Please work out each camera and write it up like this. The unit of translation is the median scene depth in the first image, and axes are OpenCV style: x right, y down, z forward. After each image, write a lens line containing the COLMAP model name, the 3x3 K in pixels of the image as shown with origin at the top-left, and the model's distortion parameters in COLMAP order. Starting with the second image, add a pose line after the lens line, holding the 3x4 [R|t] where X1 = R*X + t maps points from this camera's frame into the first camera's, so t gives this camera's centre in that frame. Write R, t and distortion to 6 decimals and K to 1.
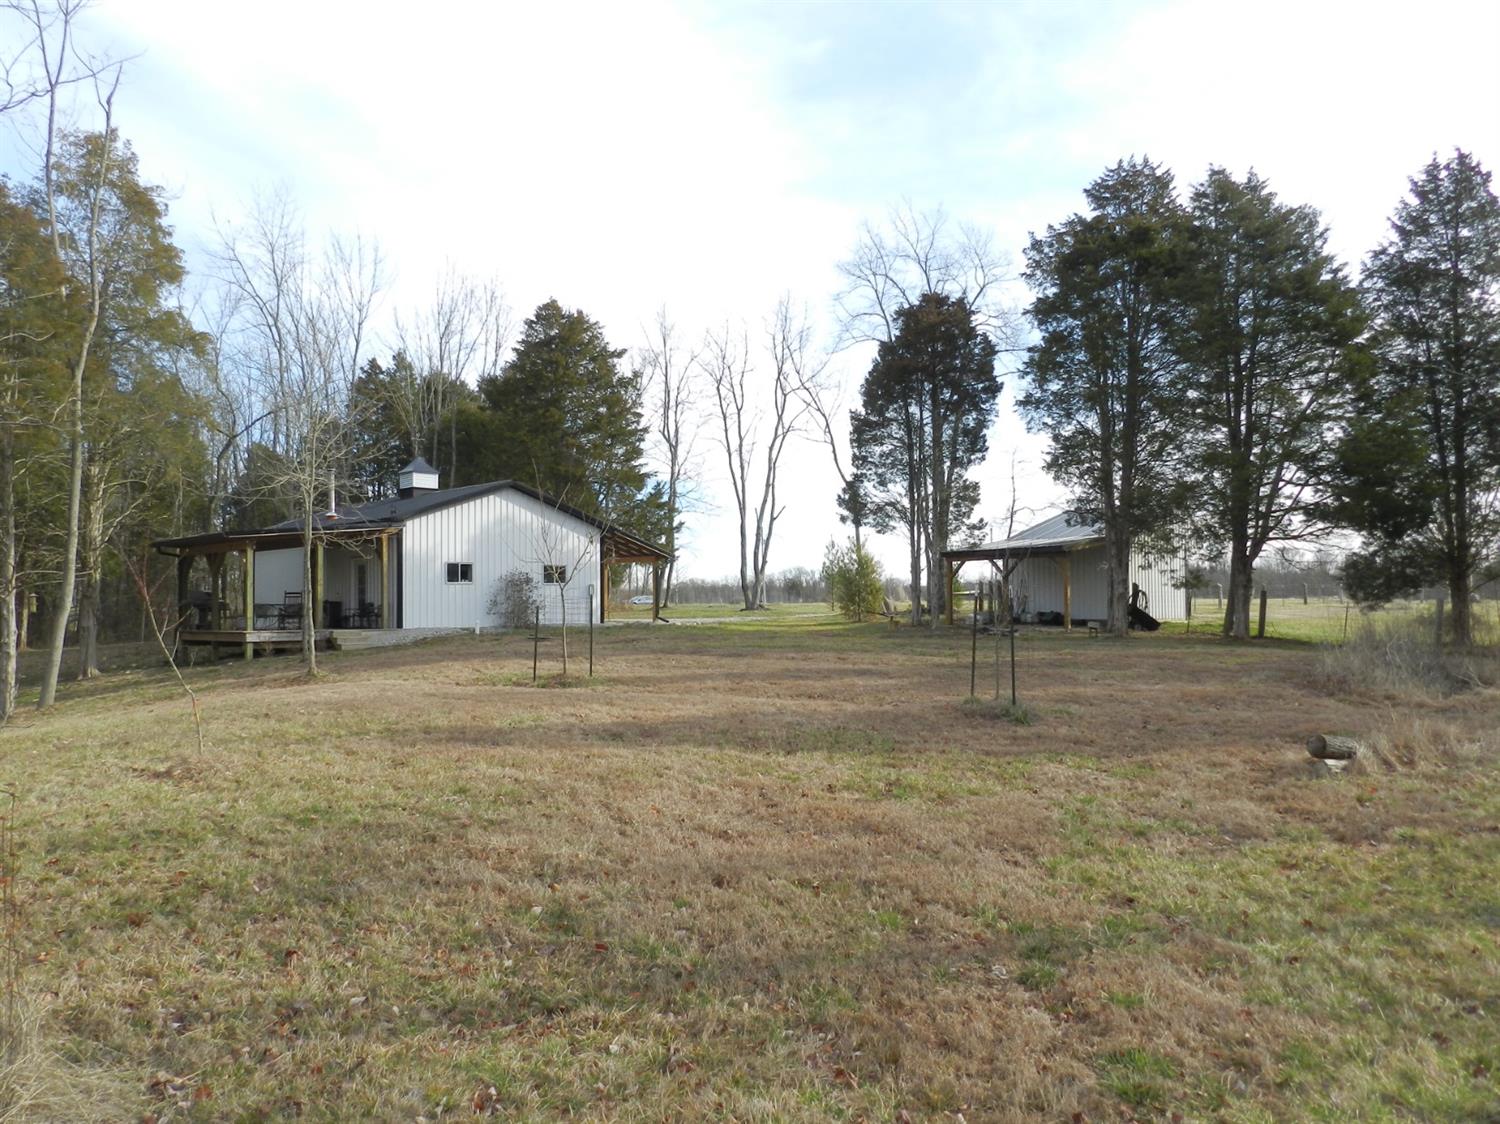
lens RADIAL K [[1141.4, 0, 741.3], [0, 1141.4, 559.0], [0, 0, 1]] dist [0.024908, -0.011580]
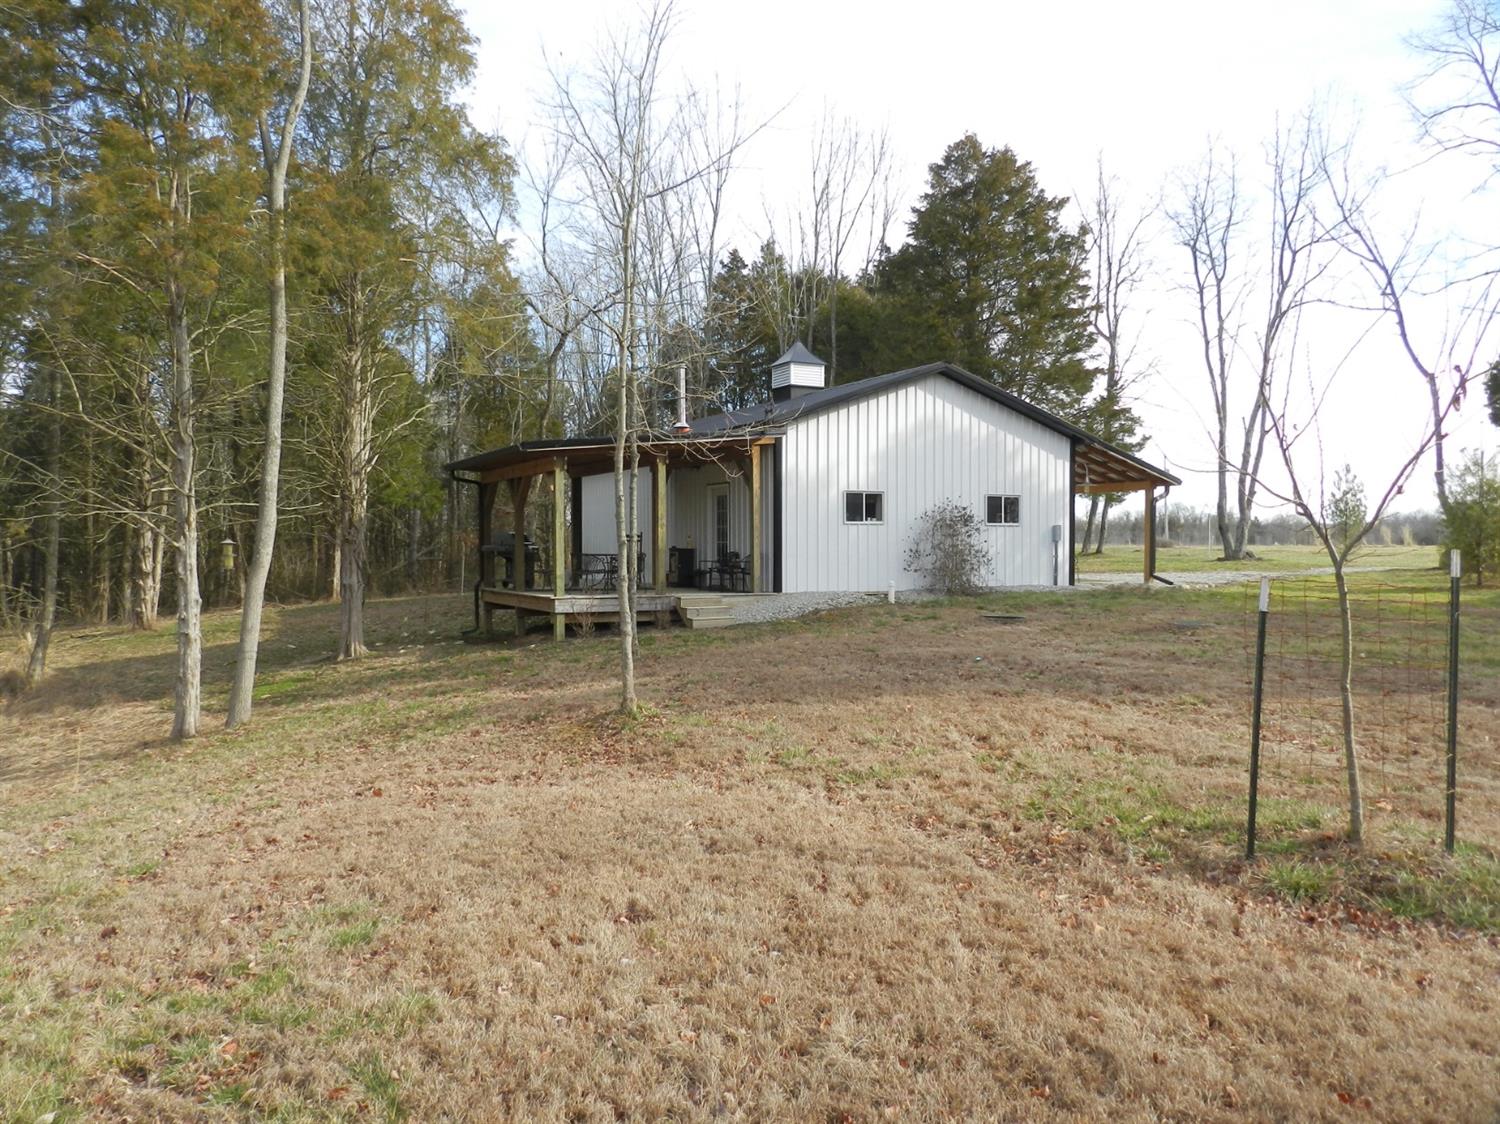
lens RADIAL K [[1141.4, 0, 745.7], [0, 1141.4, 571.9], [0, 0, 1]] dist [0.024908, -0.011580]
pose [[0.954988, 0.016446, -0.296189, -0.102941], [0.003622, 0.997741, 0.067079, 0.004517], [0.296623, -0.065132, 0.952771, 0.313479]]
